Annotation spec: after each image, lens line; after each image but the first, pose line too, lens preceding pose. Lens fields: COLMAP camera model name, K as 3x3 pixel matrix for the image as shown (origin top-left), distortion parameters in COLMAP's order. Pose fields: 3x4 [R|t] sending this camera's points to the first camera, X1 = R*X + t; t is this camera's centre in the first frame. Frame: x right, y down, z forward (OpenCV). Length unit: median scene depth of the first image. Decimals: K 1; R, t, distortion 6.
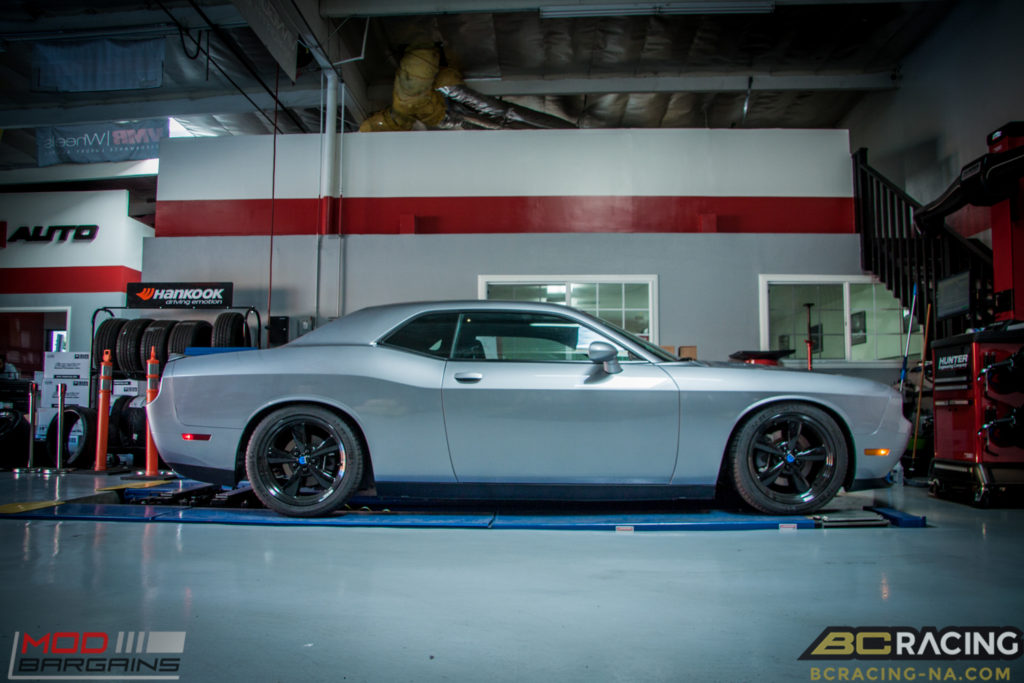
lens RADIAL K [[823.8, 0, 513.6], [0, 823.8, 357.6], [0, 0, 1]] dist [-0.102224, 0.003593]
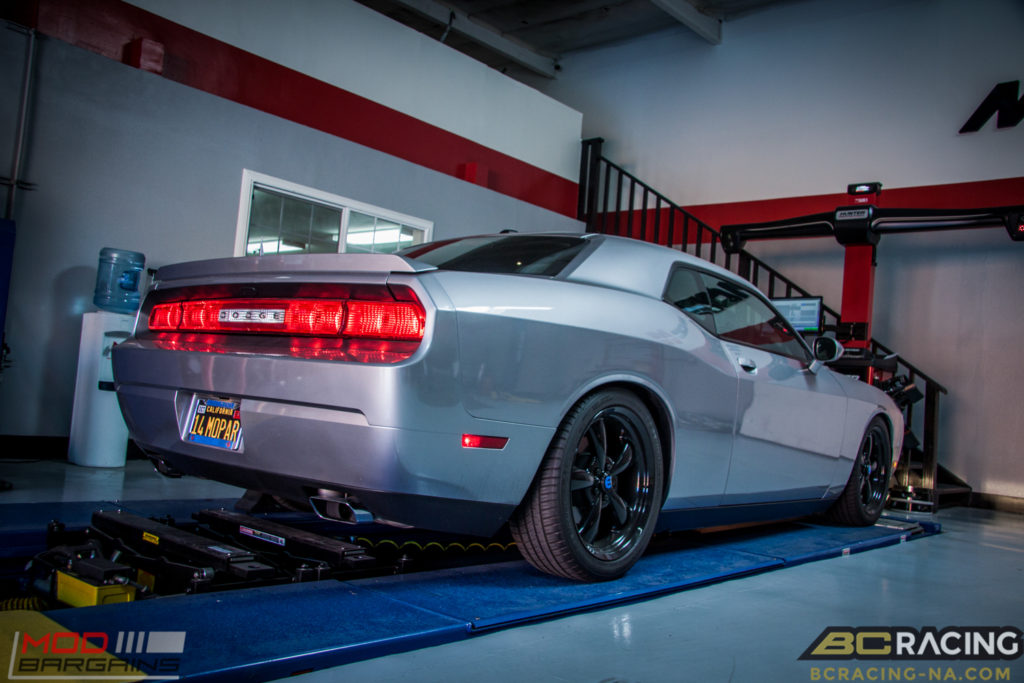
lens RADIAL K [[877.6, 0, 512.0], [0, 877.6, 341.5], [0, 0, 1]] dist [-0.003350, -0.000594]
pose [[0.623936, 0.097169, 0.775411, -0.446775], [-0.128079, 0.991538, -0.021193, 0.026444], [-0.770908, -0.086091, 0.631101, 0.368071]]
